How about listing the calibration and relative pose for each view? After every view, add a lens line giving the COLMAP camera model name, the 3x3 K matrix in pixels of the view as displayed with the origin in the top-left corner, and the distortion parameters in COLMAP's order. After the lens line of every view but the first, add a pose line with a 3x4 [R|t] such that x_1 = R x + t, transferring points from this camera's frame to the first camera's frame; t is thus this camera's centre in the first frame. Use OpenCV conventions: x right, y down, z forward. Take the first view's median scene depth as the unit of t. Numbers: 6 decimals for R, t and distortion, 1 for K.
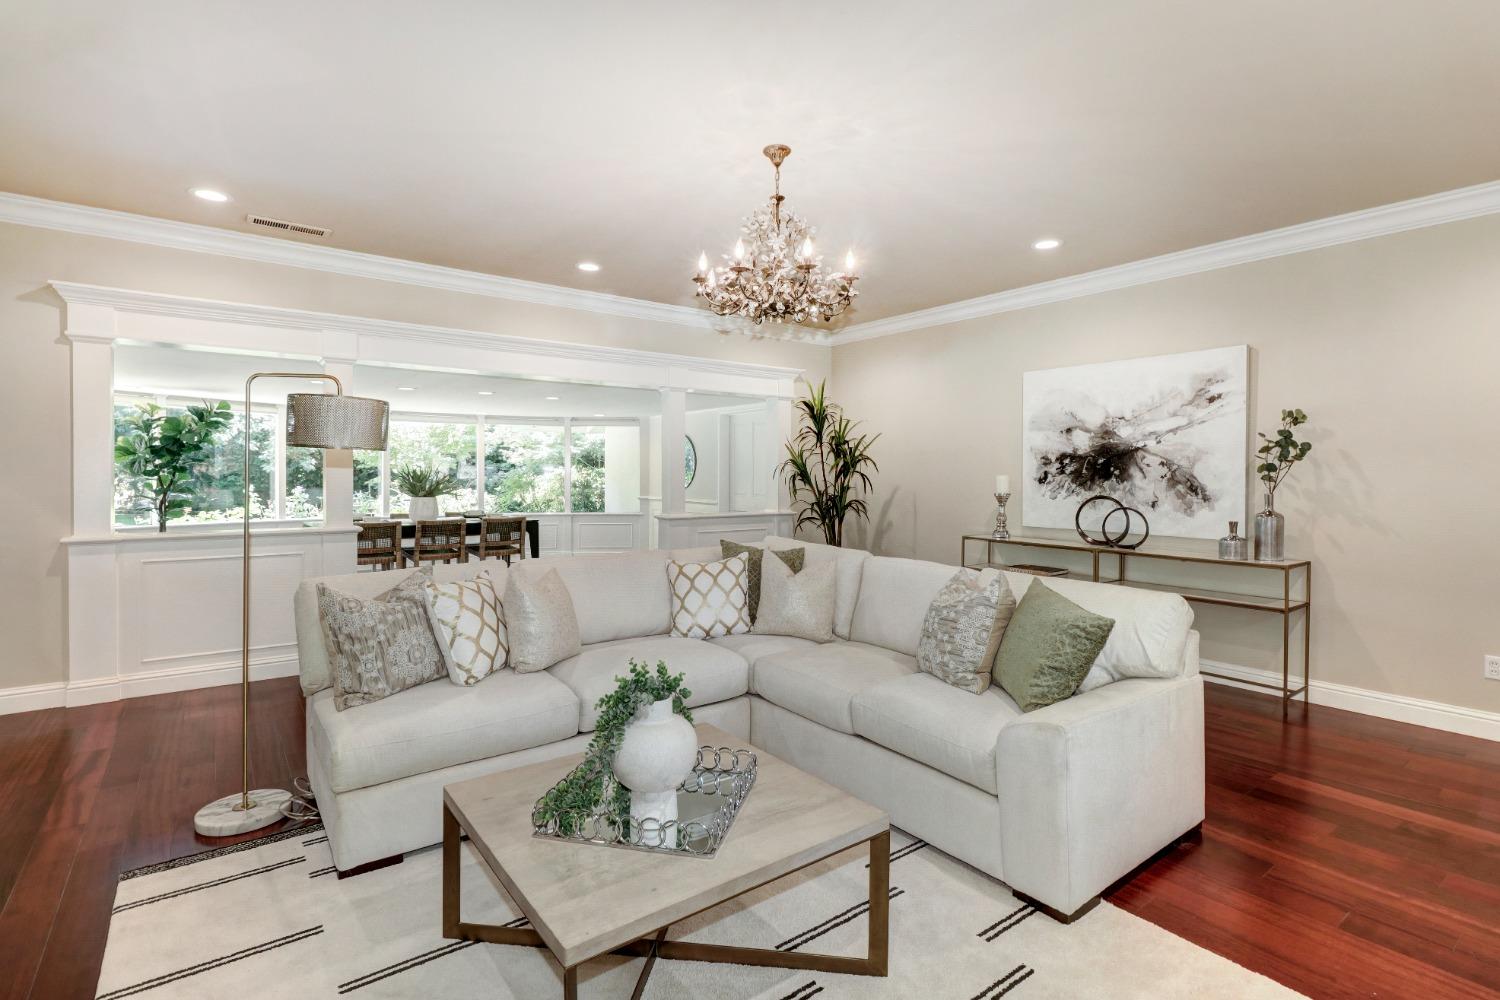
lens RADIAL K [[705.1, 0, 751.0], [0, 705.1, 485.5], [0, 0, 1]] dist [-0.004437, 0.000884]
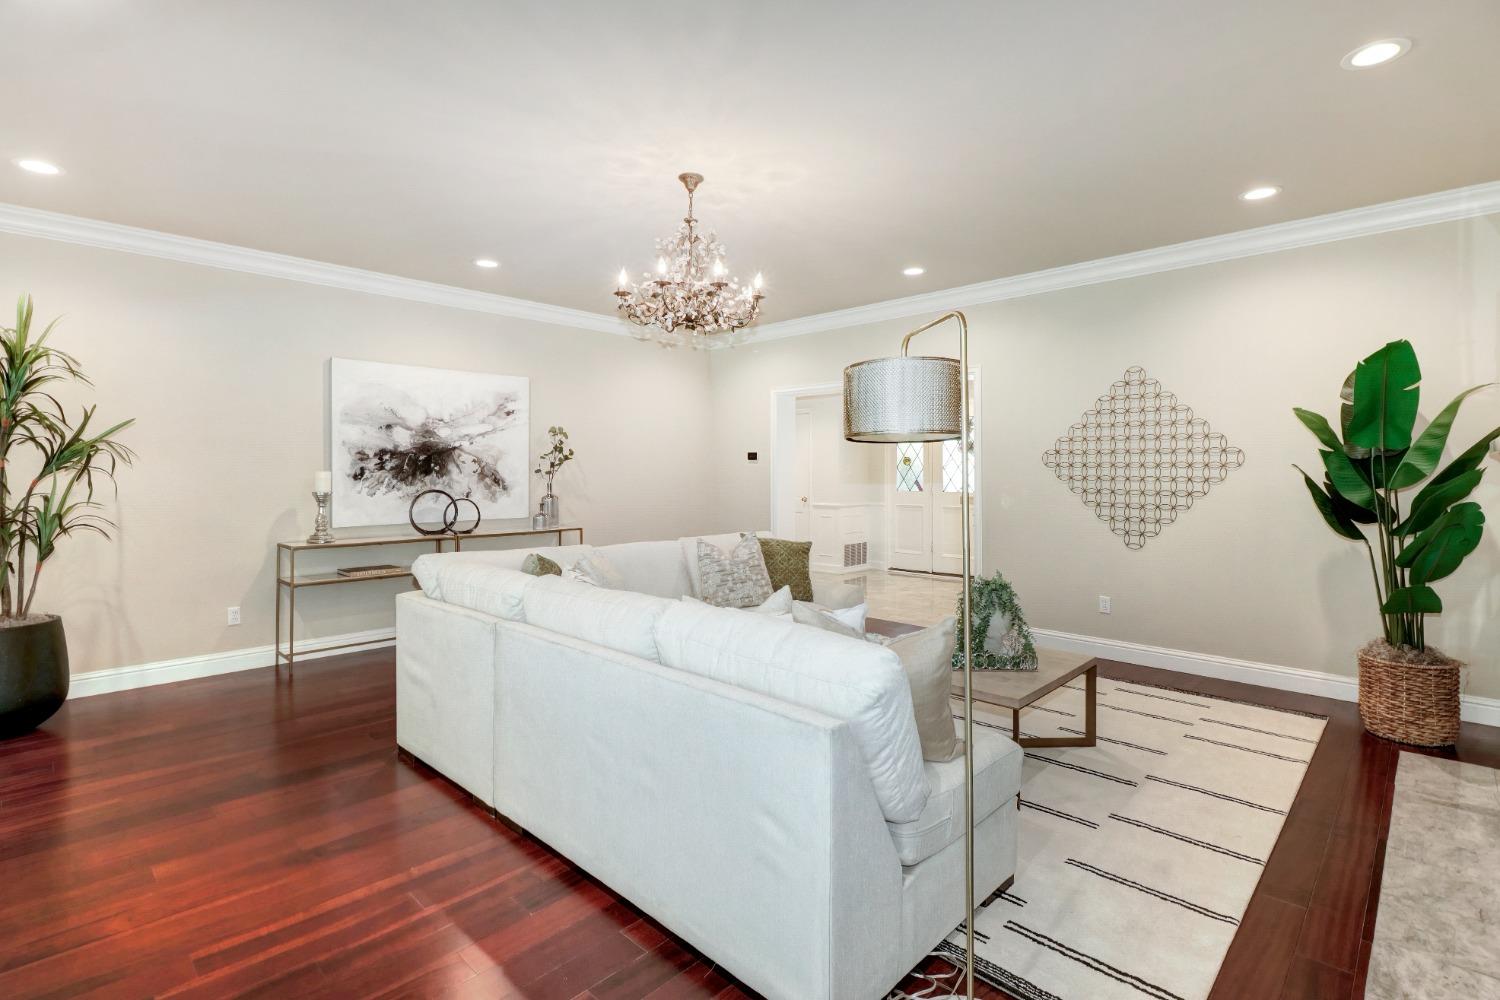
lens RADIAL K [[705.1, 0, 752.3], [0, 705.1, 471.4], [0, 0, 1]] dist [-0.004437, 0.000884]
pose [[-0.165390, -0.003130, 0.986223, -0.657751], [0.019050, 0.999798, 0.006368, -0.010883], [-0.986044, 0.019840, -0.165297, 0.684206]]
